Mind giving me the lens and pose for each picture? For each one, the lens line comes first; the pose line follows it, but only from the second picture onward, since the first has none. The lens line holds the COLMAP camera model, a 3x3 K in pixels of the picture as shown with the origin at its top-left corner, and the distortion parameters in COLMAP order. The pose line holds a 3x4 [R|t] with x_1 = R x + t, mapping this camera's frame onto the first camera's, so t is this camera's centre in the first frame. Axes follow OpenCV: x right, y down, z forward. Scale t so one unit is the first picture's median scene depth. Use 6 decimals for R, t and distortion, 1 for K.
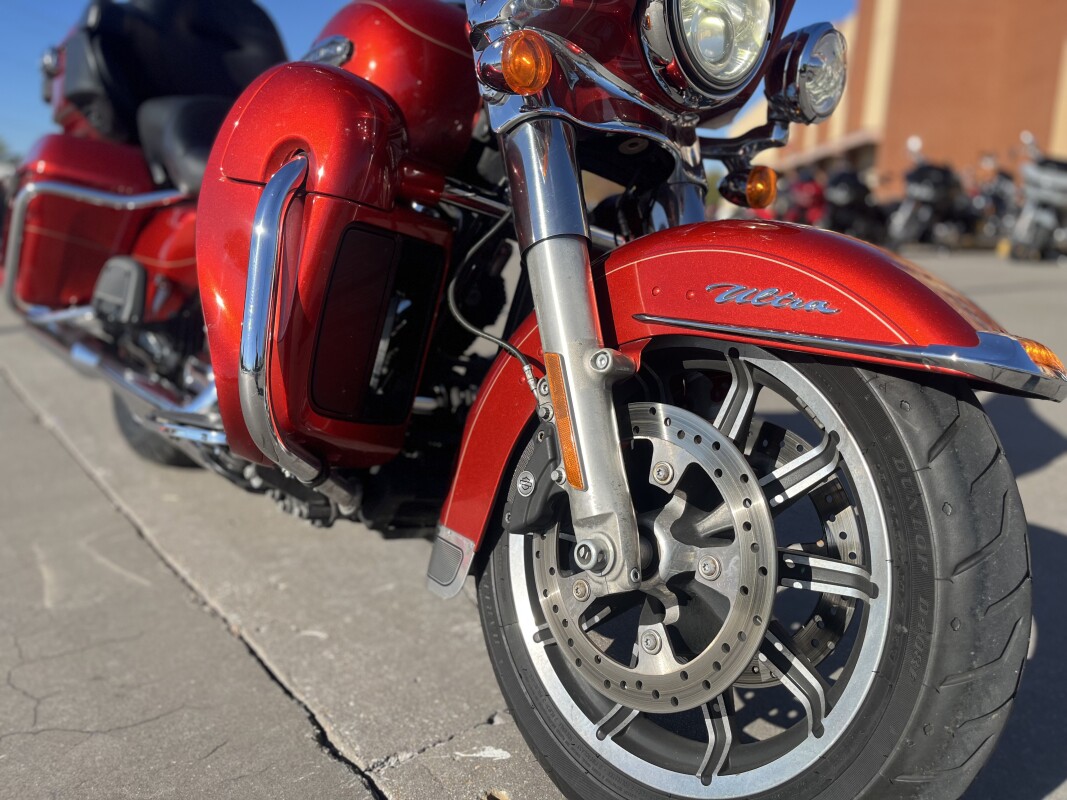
lens RADIAL K [[810.9, 0, 525.4], [0, 810.9, 401.0], [0, 0, 1]] dist [0.002940, -0.006987]
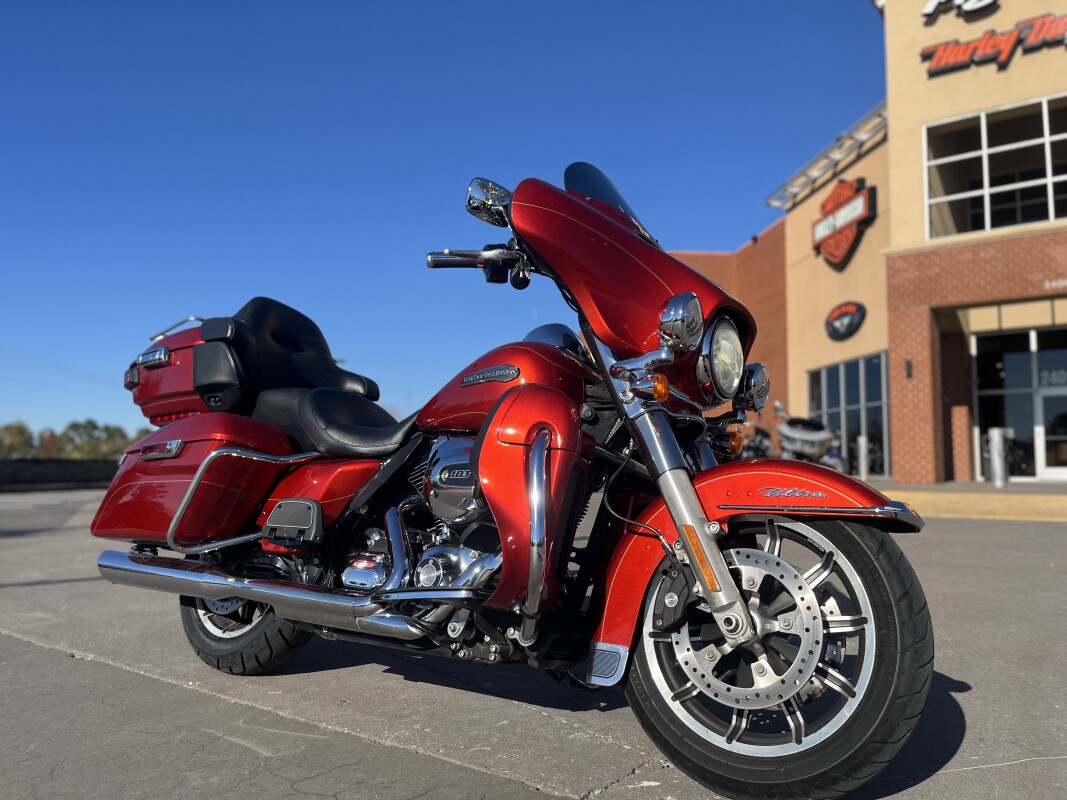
lens RADIAL K [[810.9, 0, 525.4], [0, 810.9, 401.0], [0, 0, 1]] dist [0.002940, -0.006987]
pose [[0.969312, -0.000054, 0.245835, -0.851490], [0.075983, 0.951101, -0.299388, 0.218063], [-0.233798, 0.308880, 0.921918, -0.843344]]
